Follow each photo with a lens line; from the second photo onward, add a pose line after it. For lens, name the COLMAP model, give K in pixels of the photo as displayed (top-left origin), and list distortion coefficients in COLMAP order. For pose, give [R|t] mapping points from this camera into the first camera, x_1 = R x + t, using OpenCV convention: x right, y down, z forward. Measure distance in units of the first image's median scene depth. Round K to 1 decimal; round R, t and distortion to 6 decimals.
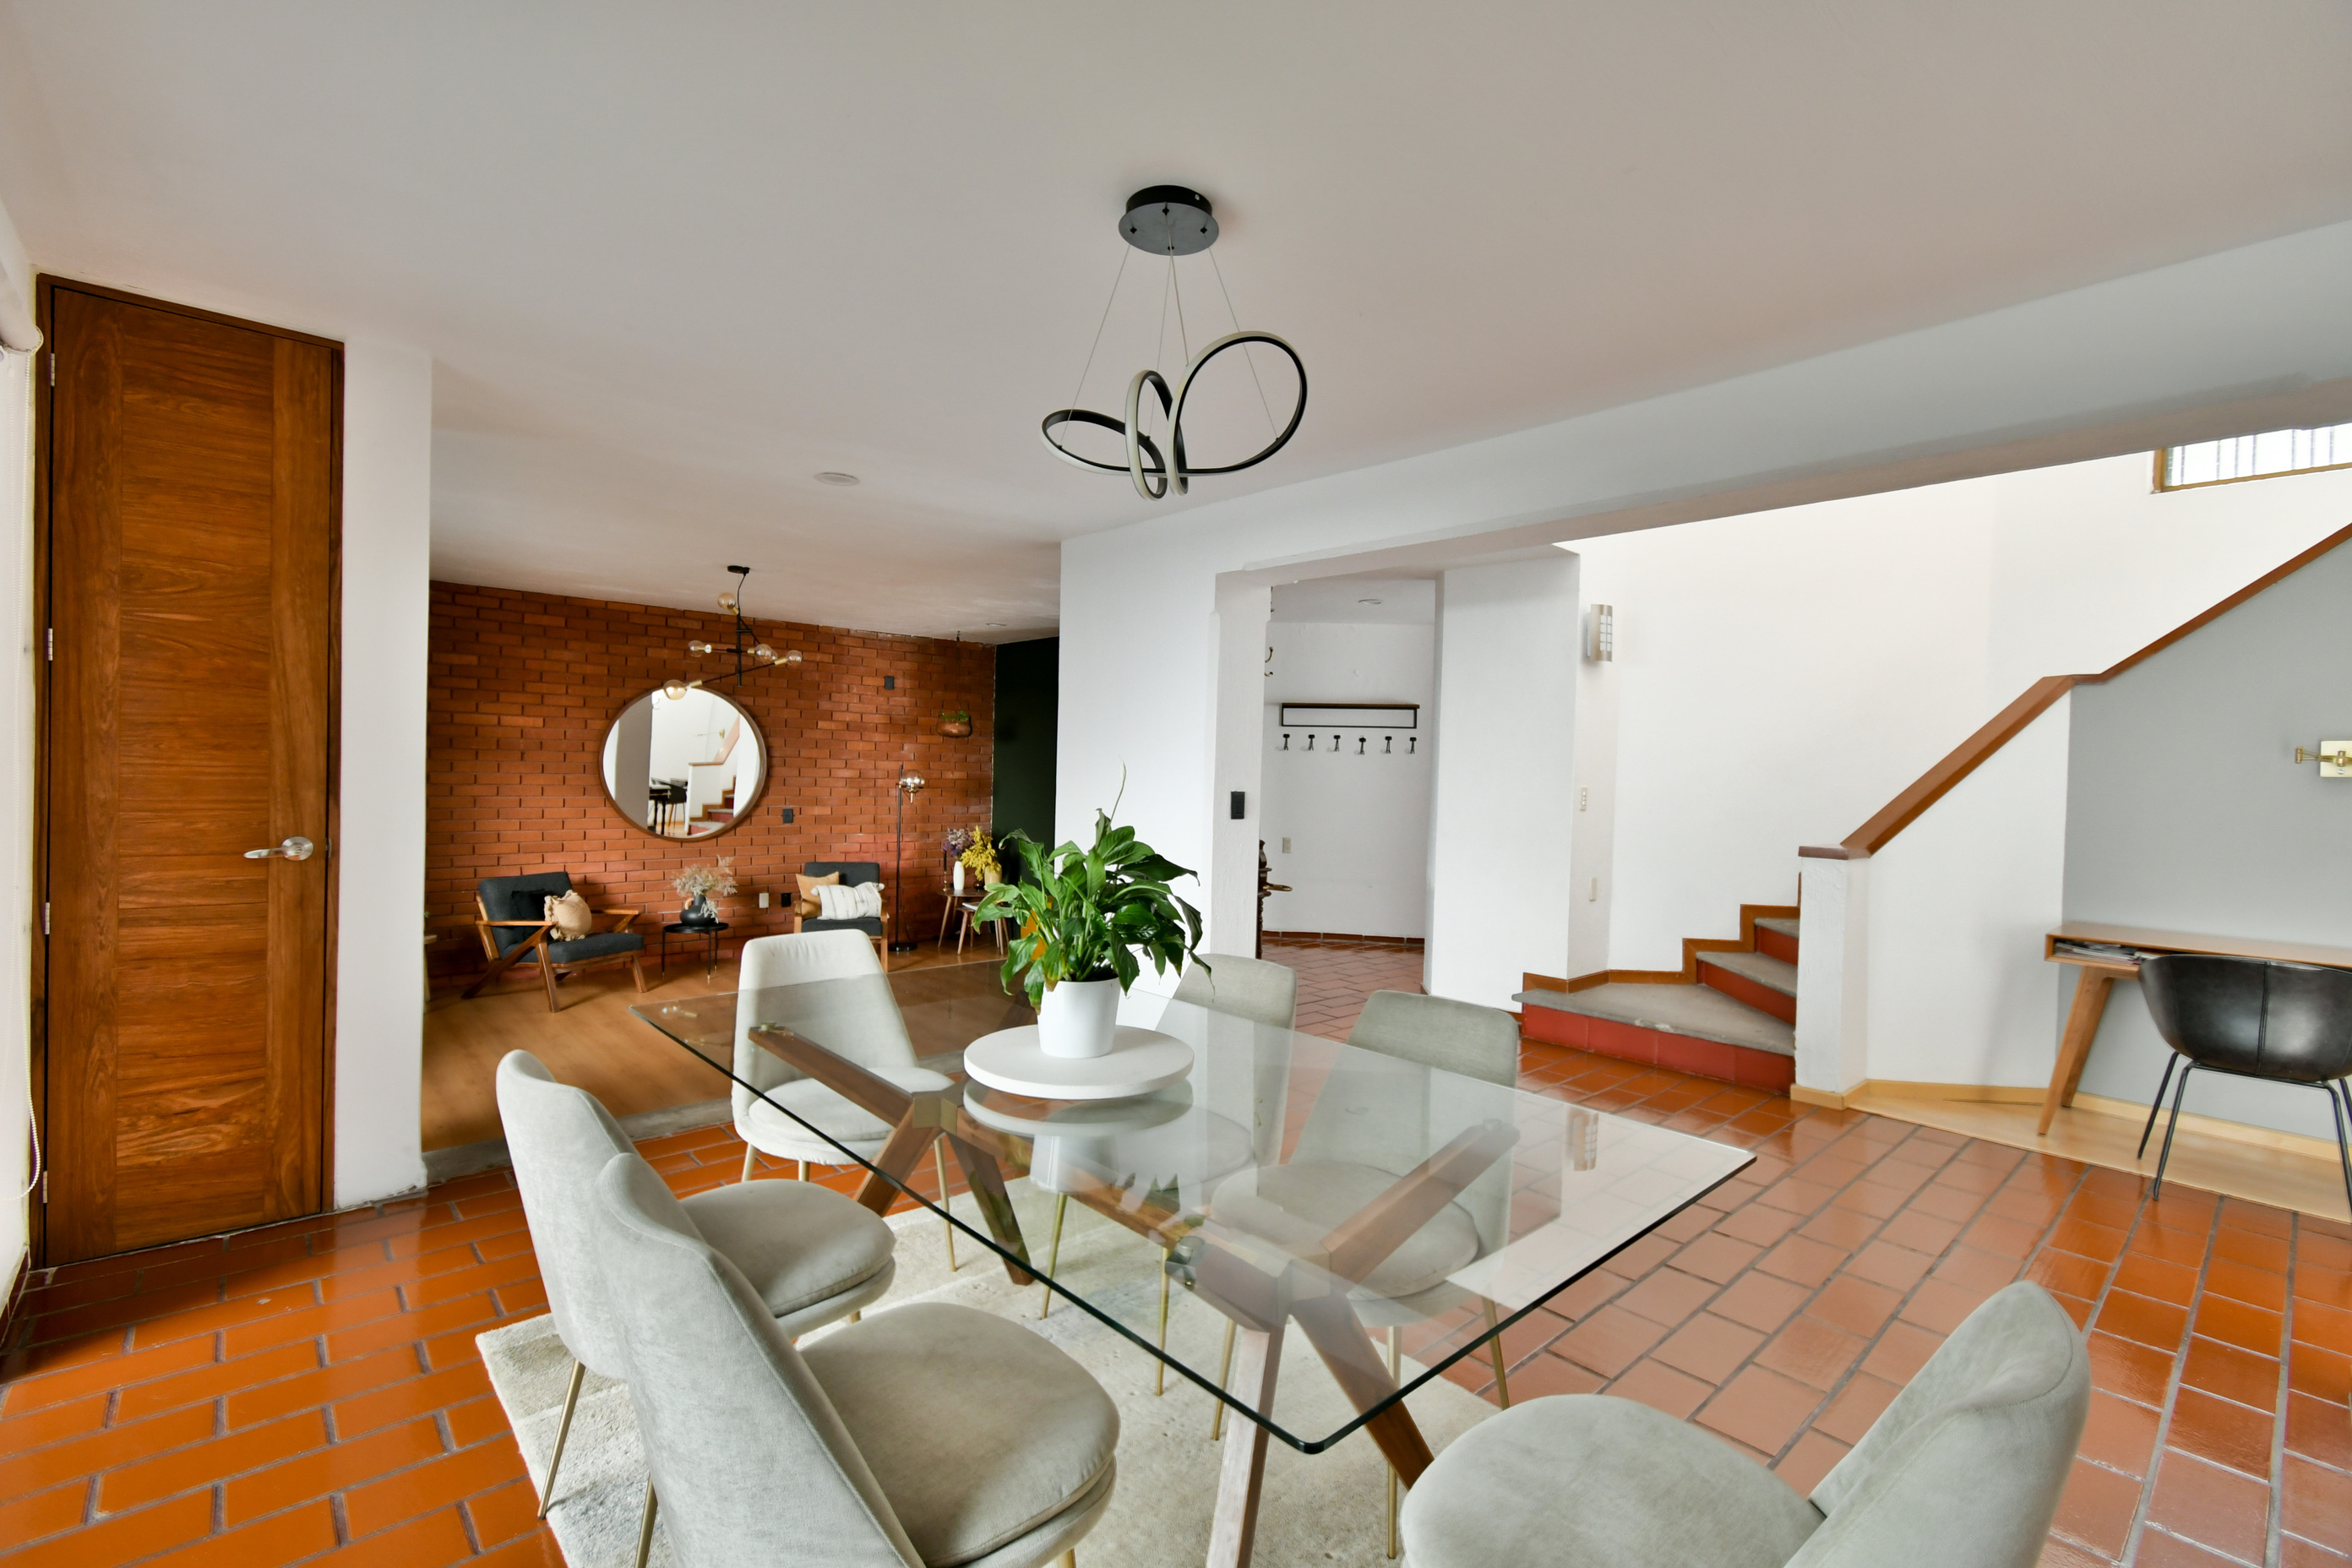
lens RADIAL K [[1030.3, 0, 1178.6], [0, 1030.3, 784.4], [0, 0, 1]] dist [-0.001444, -0.000894]
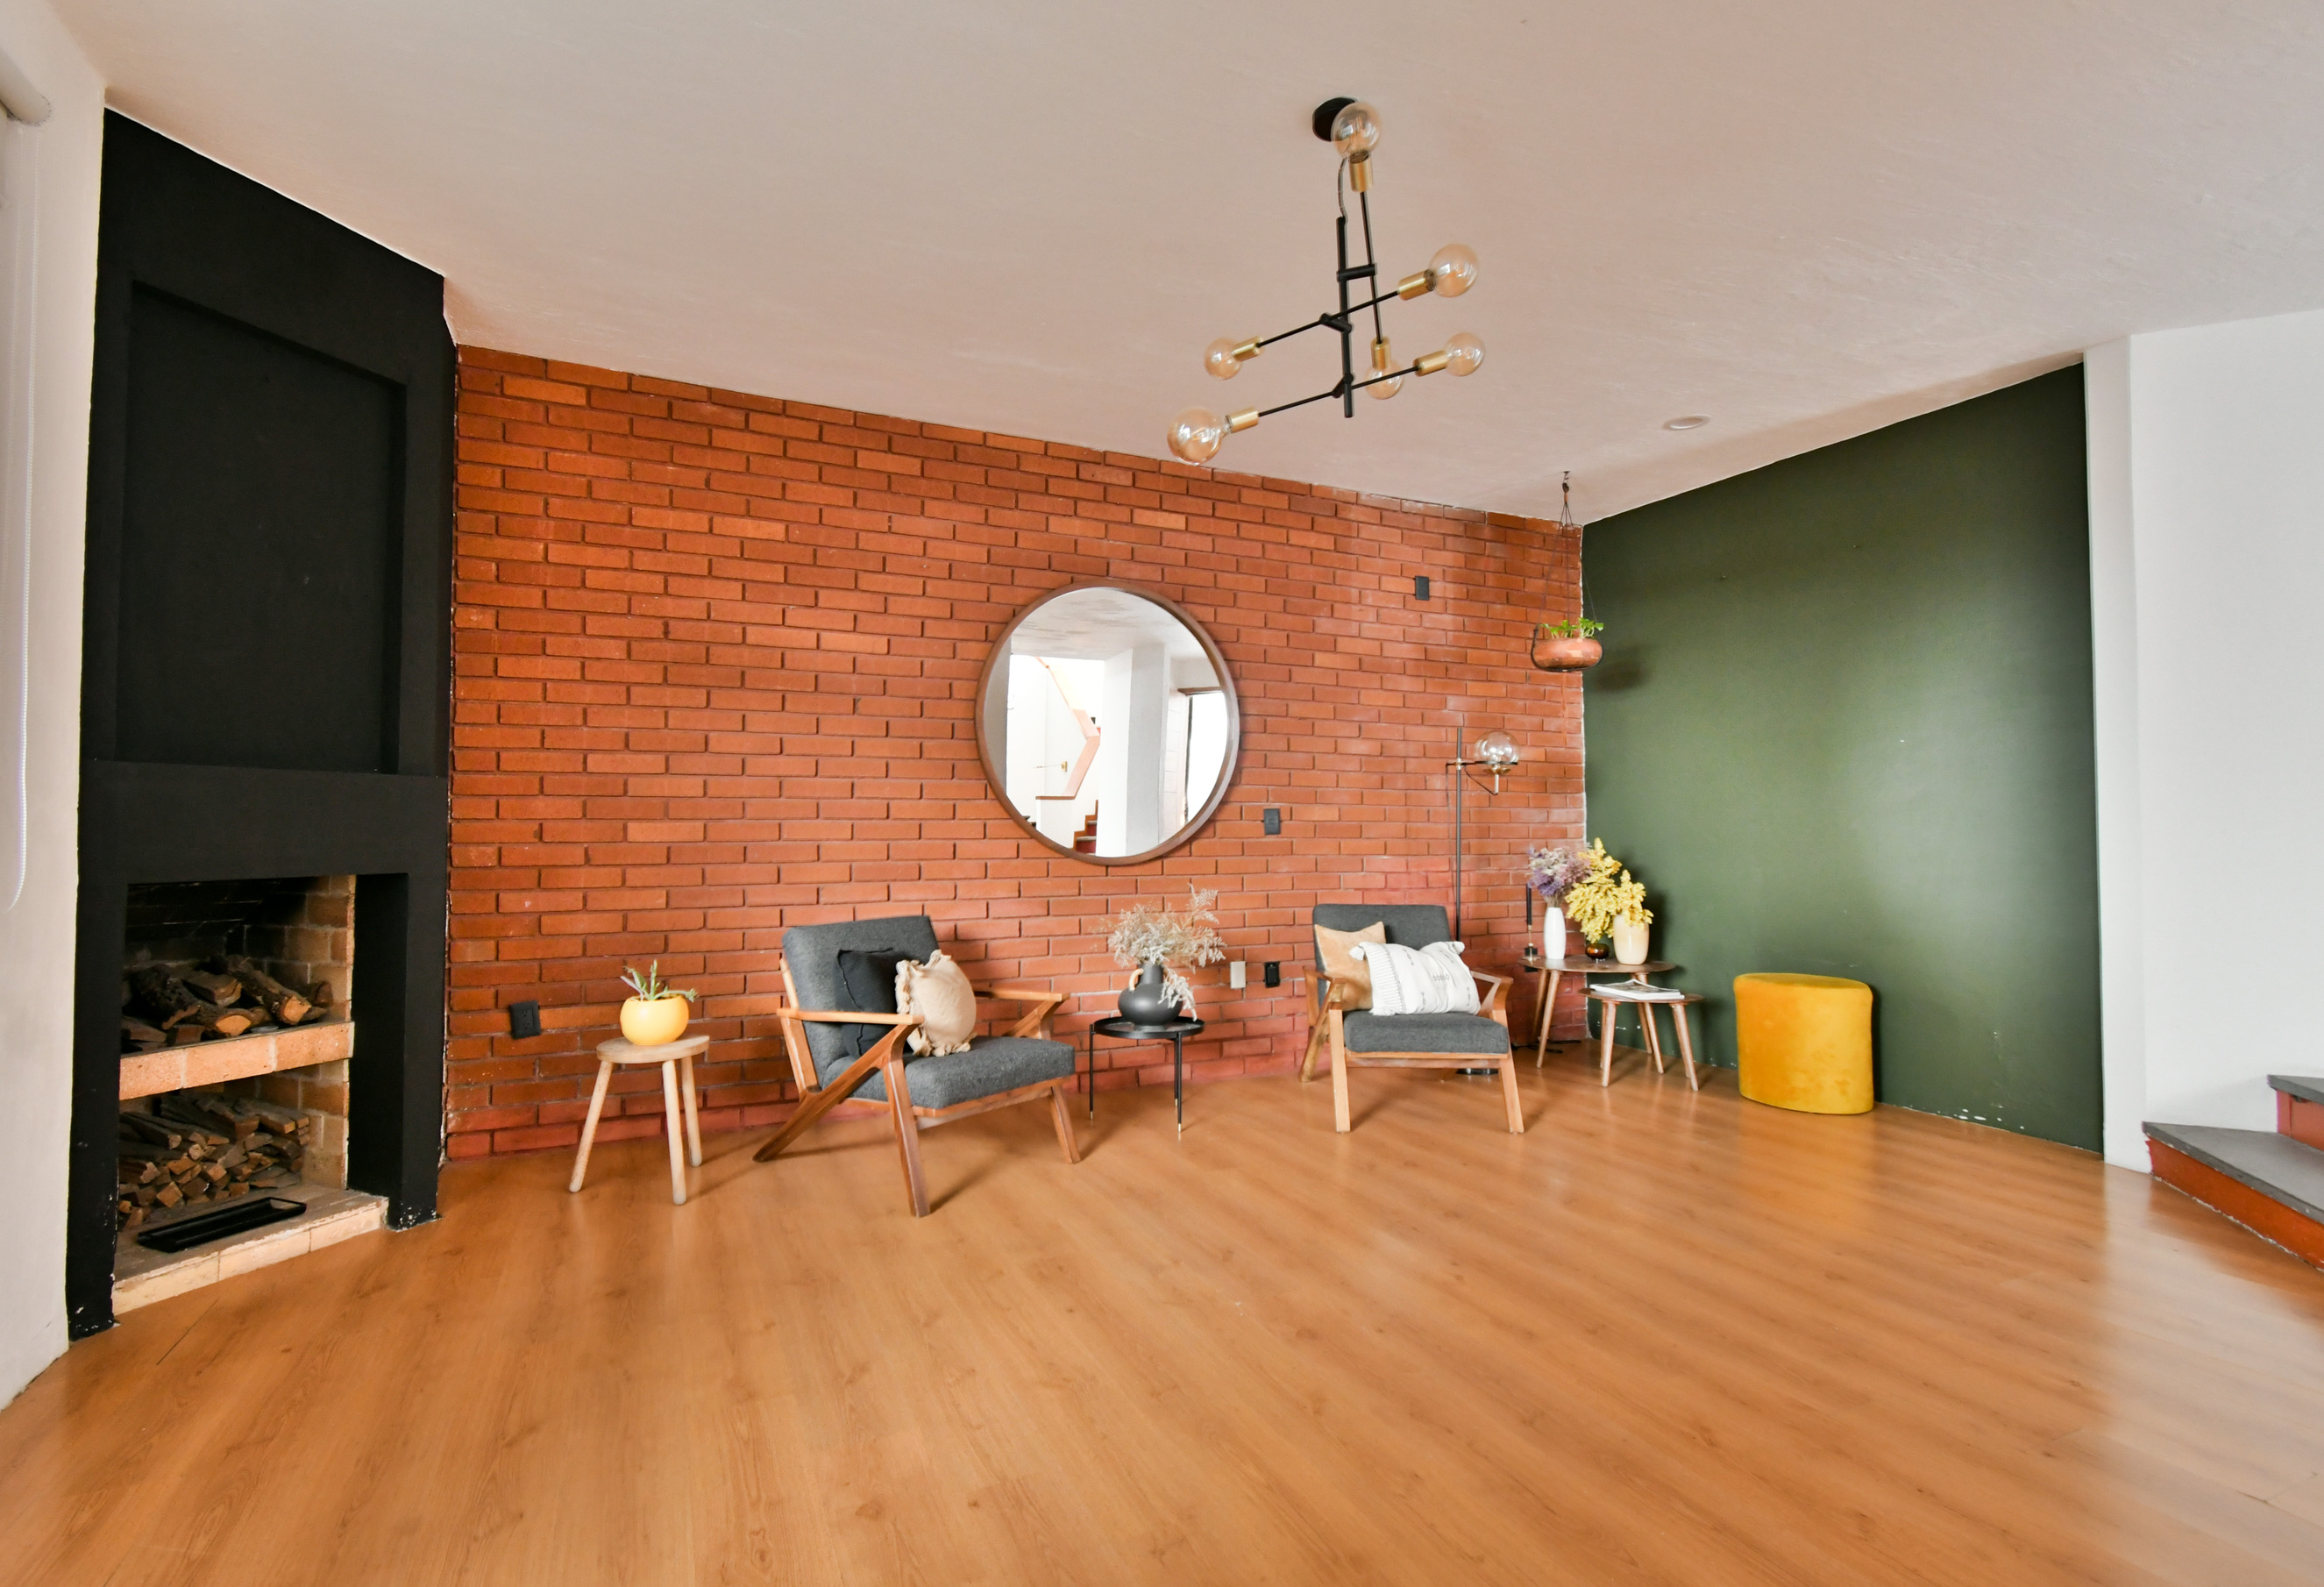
lens RADIAL K [[1136.6, 0, 1153.9], [0, 1136.6, 792.2], [0, 0, 1]] dist [-0.004414, -0.000126]
pose [[0.955758, -0.025873, -0.293013, -0.291753], [0.013893, 0.998983, -0.042896, 0.045036], [0.293824, 0.036928, 0.955146, 0.444509]]
